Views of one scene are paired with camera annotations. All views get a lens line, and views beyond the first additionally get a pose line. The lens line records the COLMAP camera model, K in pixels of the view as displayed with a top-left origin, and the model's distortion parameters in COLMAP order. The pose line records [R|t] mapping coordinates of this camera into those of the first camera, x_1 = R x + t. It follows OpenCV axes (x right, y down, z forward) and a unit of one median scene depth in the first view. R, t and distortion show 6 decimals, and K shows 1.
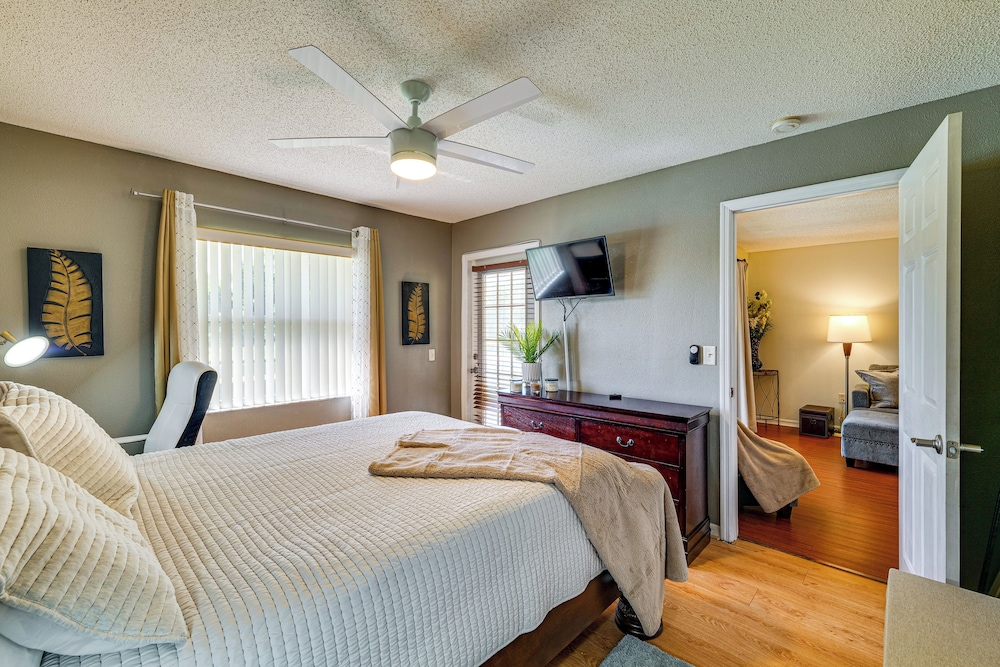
lens RADIAL K [[410.5, 0, 489.5], [0, 410.5, 328.0], [0, 0, 1]] dist [-0.013342, 0.000238]
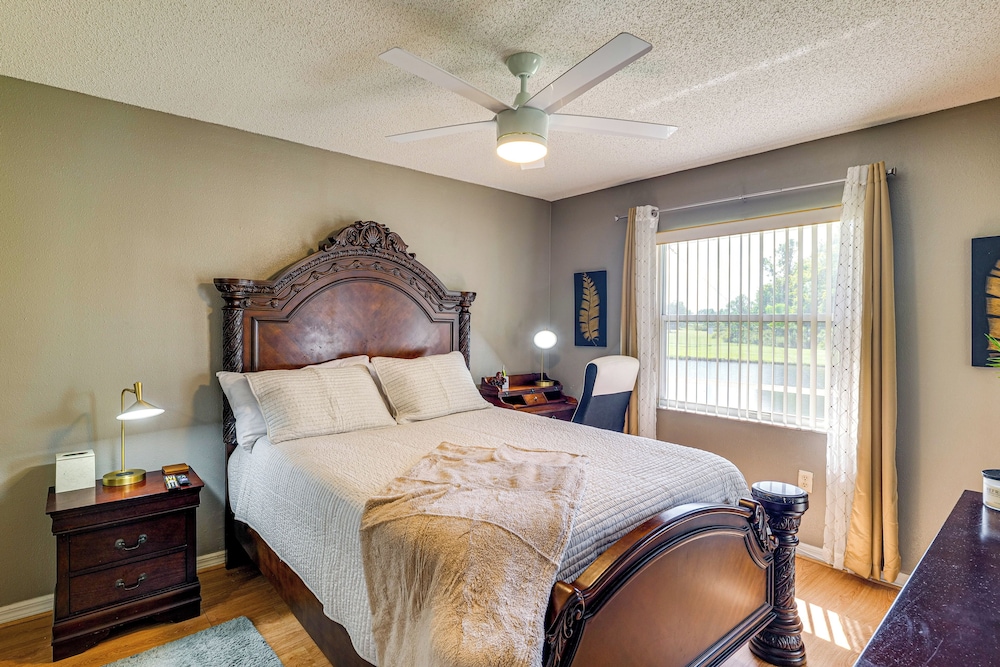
lens RADIAL K [[476.2, 0, 493.8], [0, 476.2, 327.2], [0, 0, 1]] dist [0.001378, -0.001303]
pose [[-0.058017, 0.007981, -0.998284, 0.648267], [-0.012791, 0.999880, 0.008737, -0.005881], [0.998234, 0.013276, -0.057908, 0.744683]]
